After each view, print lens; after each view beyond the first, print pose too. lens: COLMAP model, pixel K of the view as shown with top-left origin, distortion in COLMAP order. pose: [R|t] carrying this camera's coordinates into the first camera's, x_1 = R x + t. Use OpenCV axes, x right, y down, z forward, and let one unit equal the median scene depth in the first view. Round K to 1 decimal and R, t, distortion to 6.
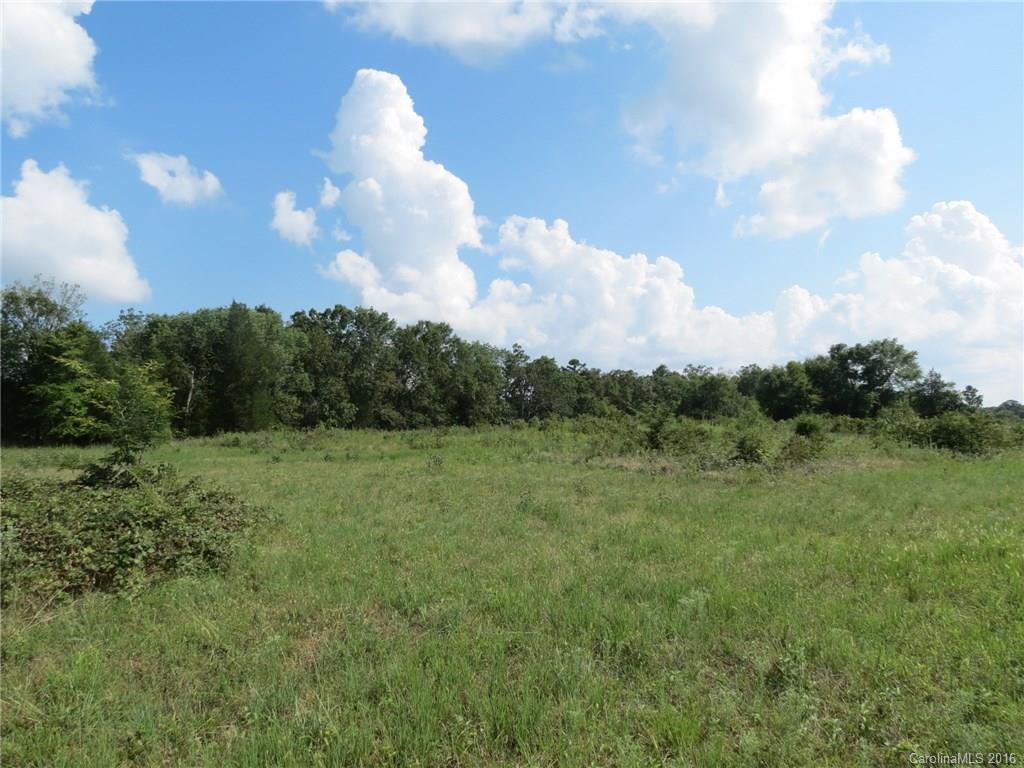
lens RADIAL K [[721.4, 0, 508.6], [0, 721.4, 377.1], [0, 0, 1]] dist [-0.042800, 0.019353]
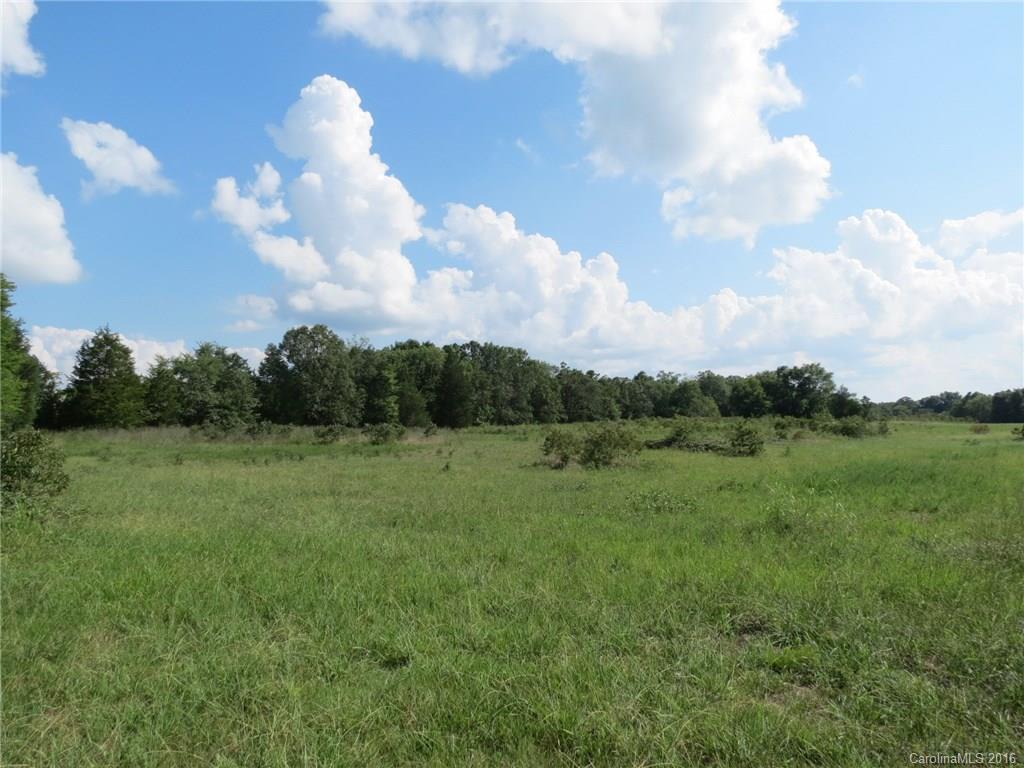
lens RADIAL K [[721.4, 0, 515.5], [0, 721.4, 380.3], [0, 0, 1]] dist [-0.042800, 0.019353]
pose [[0.994098, 0.011669, 0.107853, -0.146634], [-0.013898, 0.999705, 0.019943, -0.023055], [-0.107589, -0.021324, 0.993967, -0.246383]]
